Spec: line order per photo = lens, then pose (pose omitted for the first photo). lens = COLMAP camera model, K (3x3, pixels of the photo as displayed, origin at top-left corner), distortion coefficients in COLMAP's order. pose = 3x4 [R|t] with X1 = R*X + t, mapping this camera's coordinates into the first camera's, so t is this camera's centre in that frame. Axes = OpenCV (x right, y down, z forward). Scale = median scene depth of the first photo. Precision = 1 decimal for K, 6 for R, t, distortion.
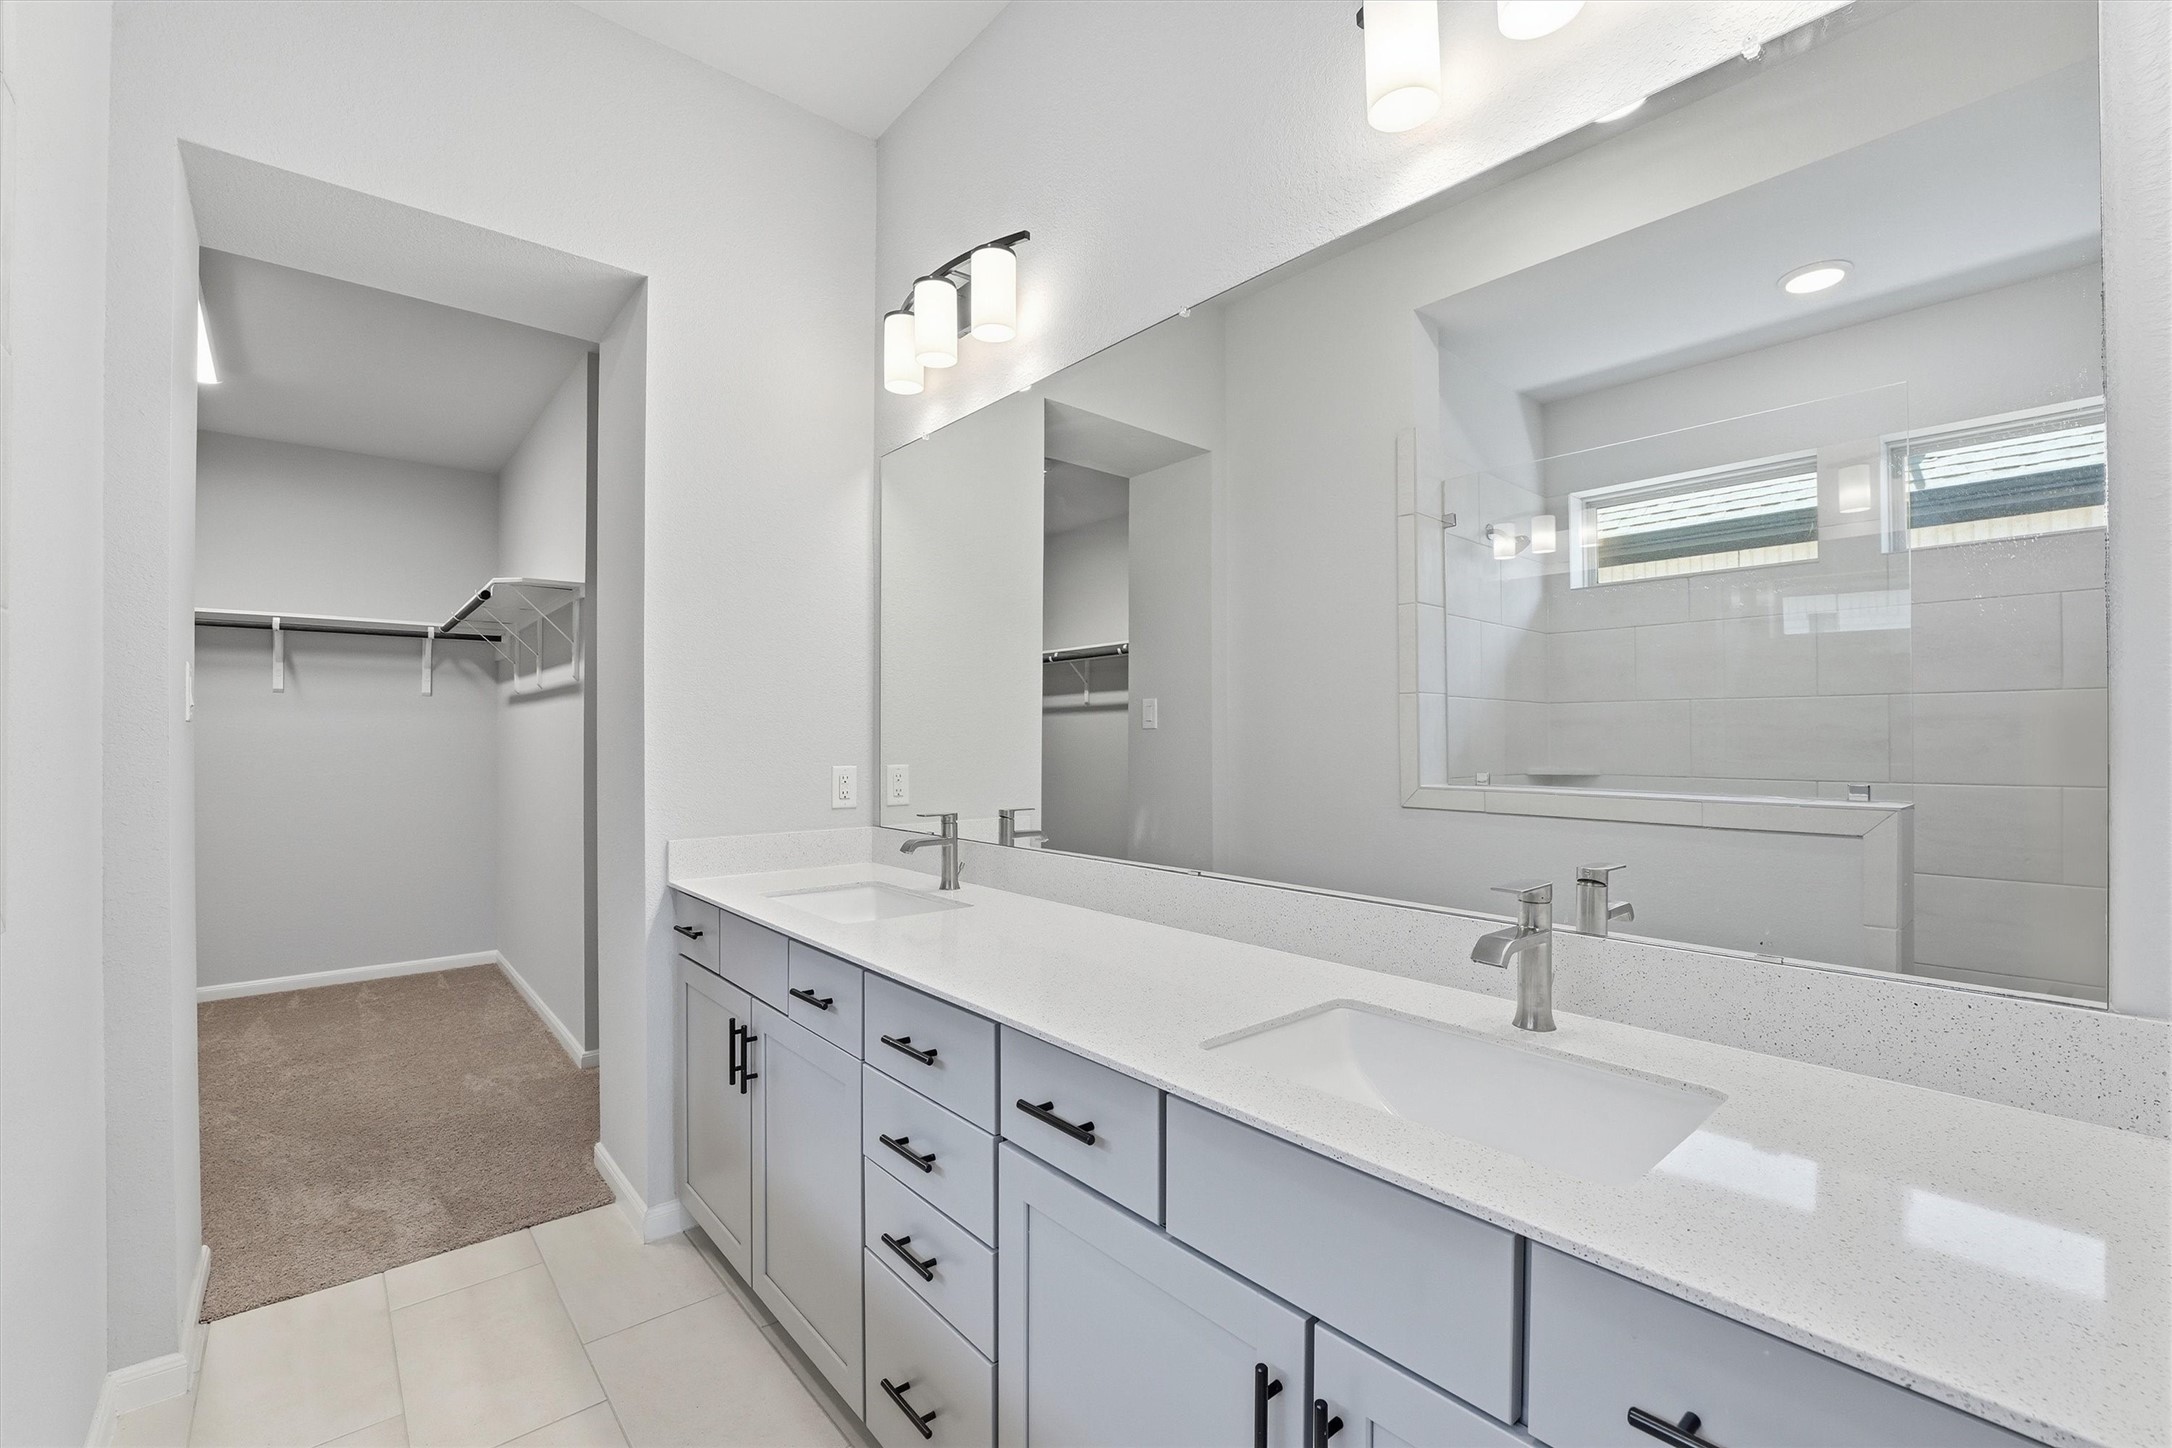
lens RADIAL K [[926.5, 0, 1083.9], [0, 926.5, 736.2], [0, 0, 1]] dist [-0.013027, 0.001504]
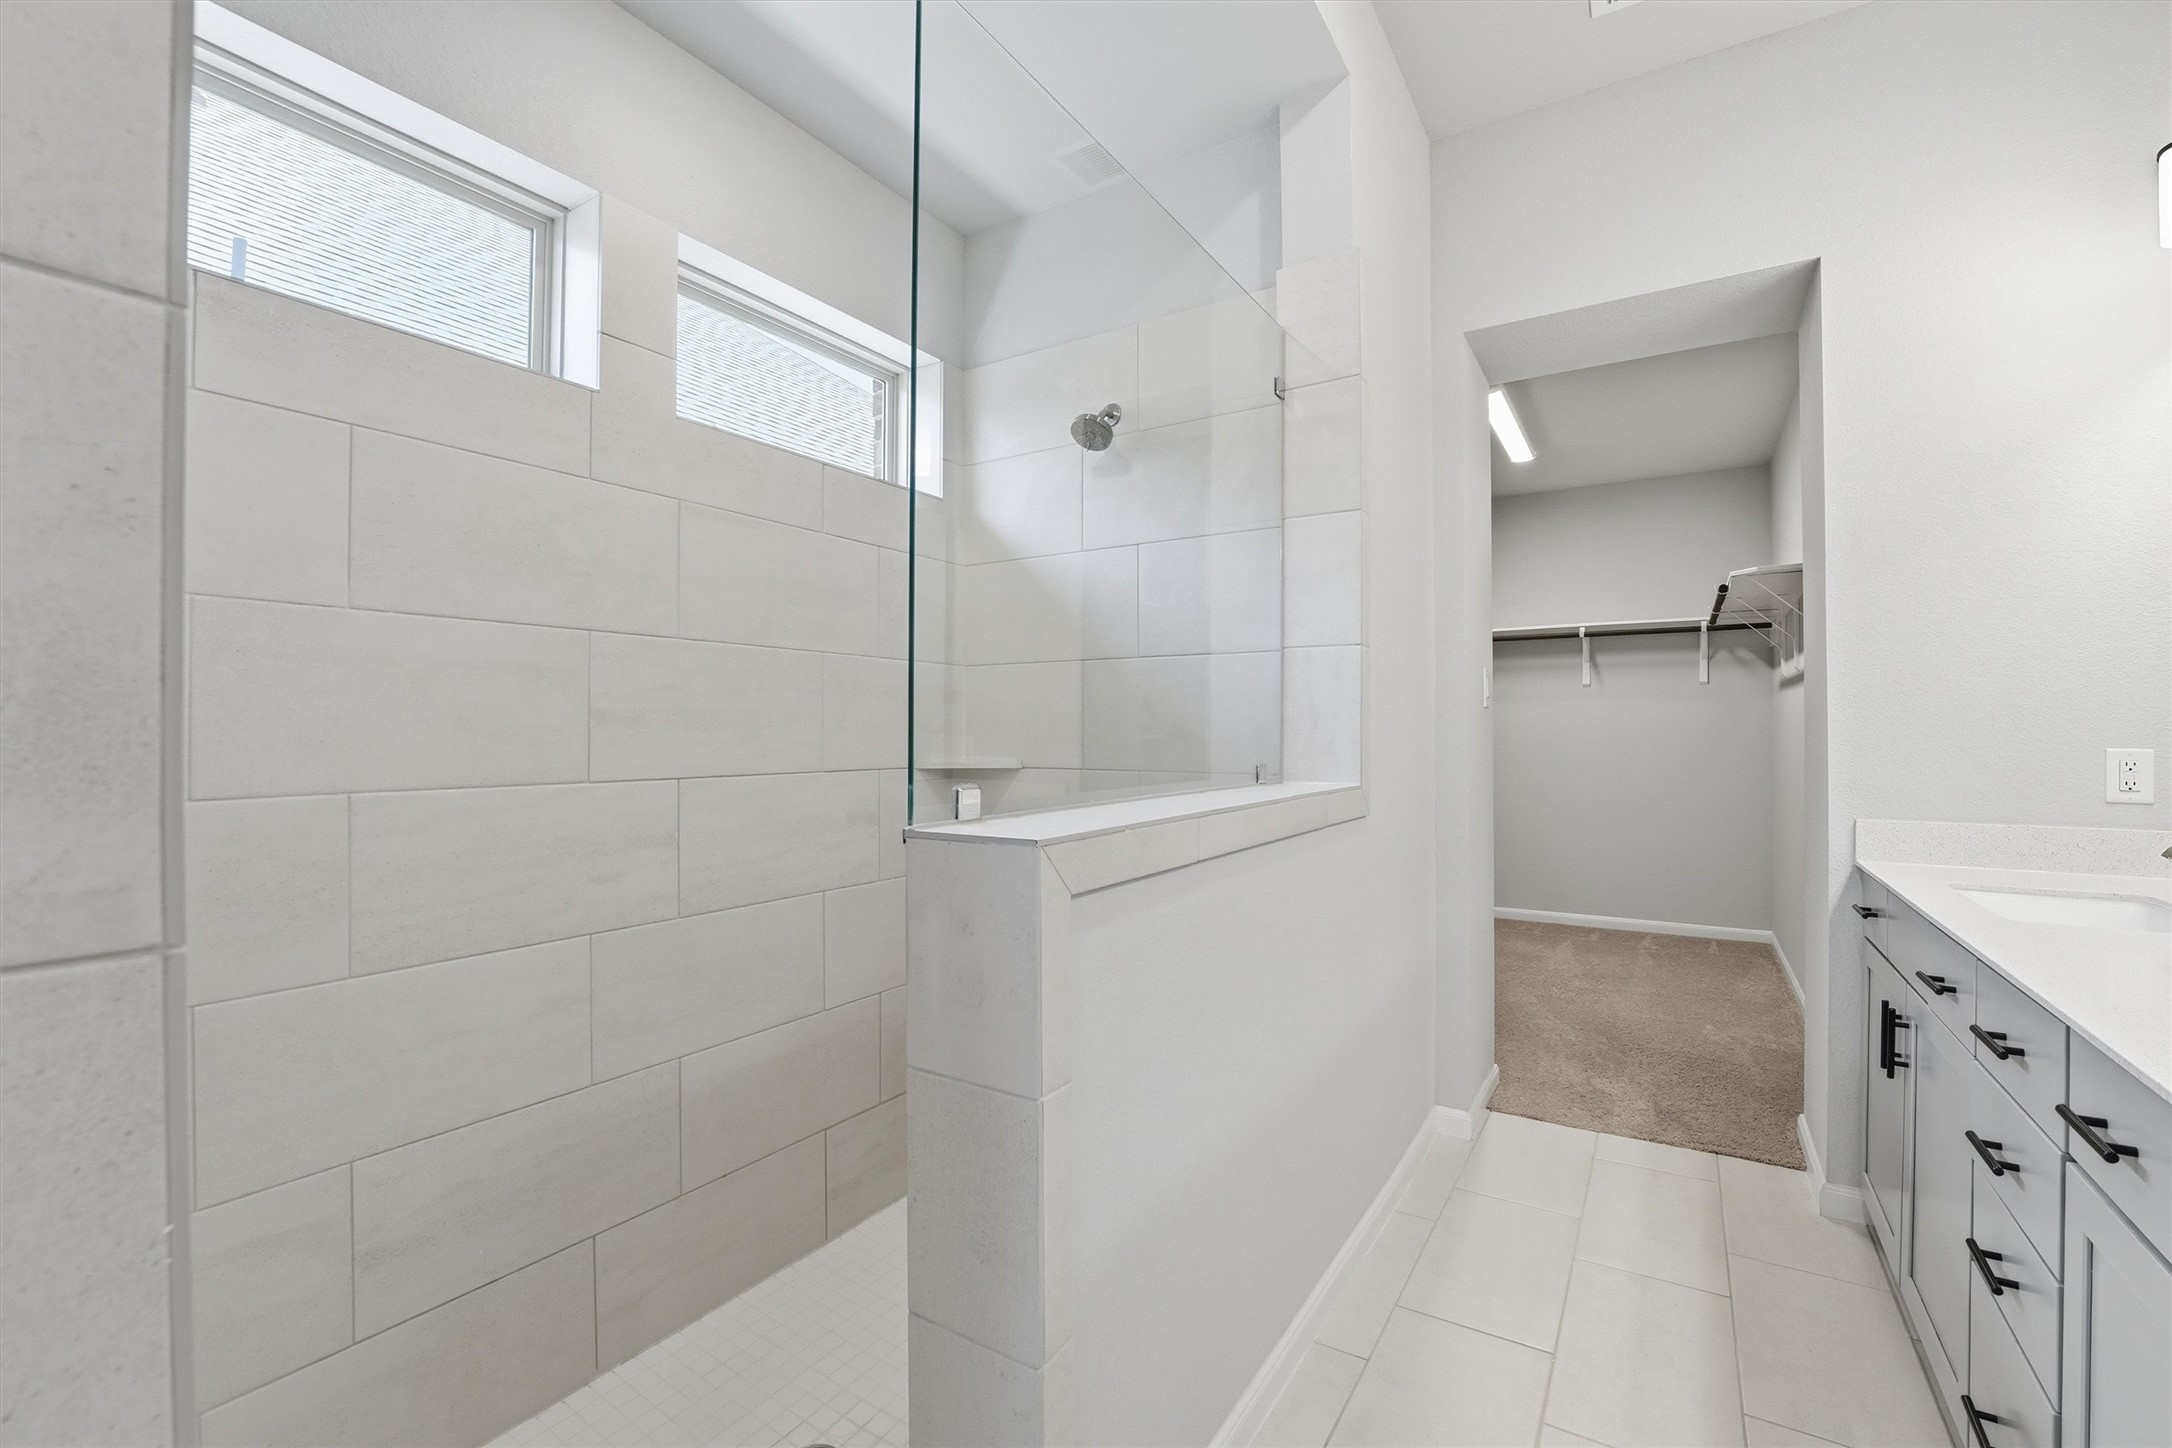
lens RADIAL K [[926.5, 0, 1083.4], [0, 926.5, 729.7], [0, 0, 1]] dist [-0.013027, 0.001504]
pose [[0.304110, 0.001393, -0.952636, 0.199202], [0.001100, 0.999998, 0.001814, 0.013829], [0.952636, -0.001599, 0.304108, -0.064645]]
